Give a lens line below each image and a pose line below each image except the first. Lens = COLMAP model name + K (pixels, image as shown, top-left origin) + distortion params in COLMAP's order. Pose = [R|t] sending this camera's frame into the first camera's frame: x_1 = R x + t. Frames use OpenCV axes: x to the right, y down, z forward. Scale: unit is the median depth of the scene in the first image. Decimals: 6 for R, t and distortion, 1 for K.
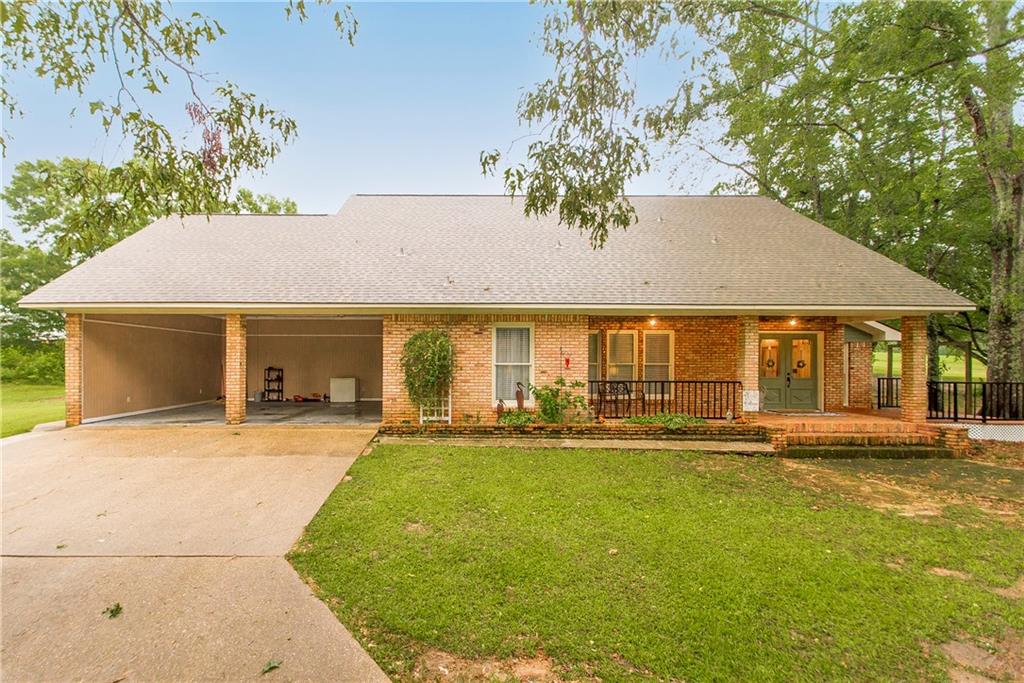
lens RADIAL K [[459.8, 0, 443.2], [0, 459.8, 362.1], [0, 0, 1]] dist [0.011587, -0.000653]
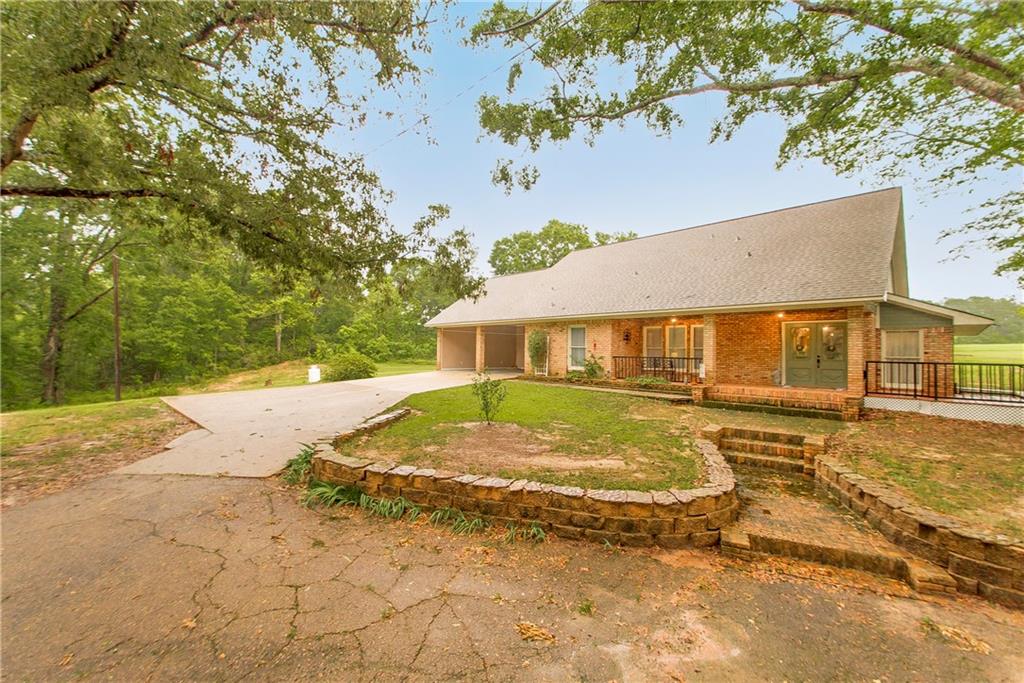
lens RADIAL K [[437.7, 0, 510.3], [0, 437.7, 344.1], [0, 0, 1]] dist [0.001405, -0.000092]
pose [[0.686875, -0.007928, -0.726732, 1.284576], [-0.013465, 0.999630, -0.023631, 0.039155], [0.726651, 0.026017, 0.686514, -0.439755]]
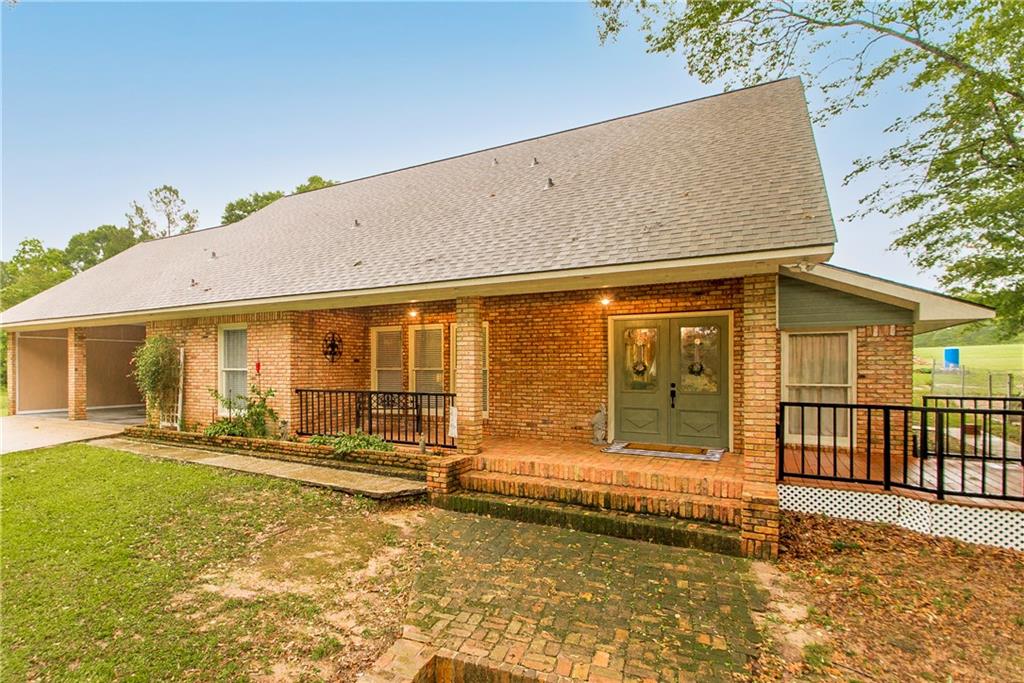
lens RADIAL K [[530.2, 0, 449.4], [0, 530.2, 368.2], [0, 0, 1]] dist [0.021961, 0.000322]
pose [[0.851199, -0.002582, -0.524837, 1.084998], [0.004197, 0.999989, 0.001887, 0.001666], [0.524826, -0.003809, 0.851201, 0.327881]]
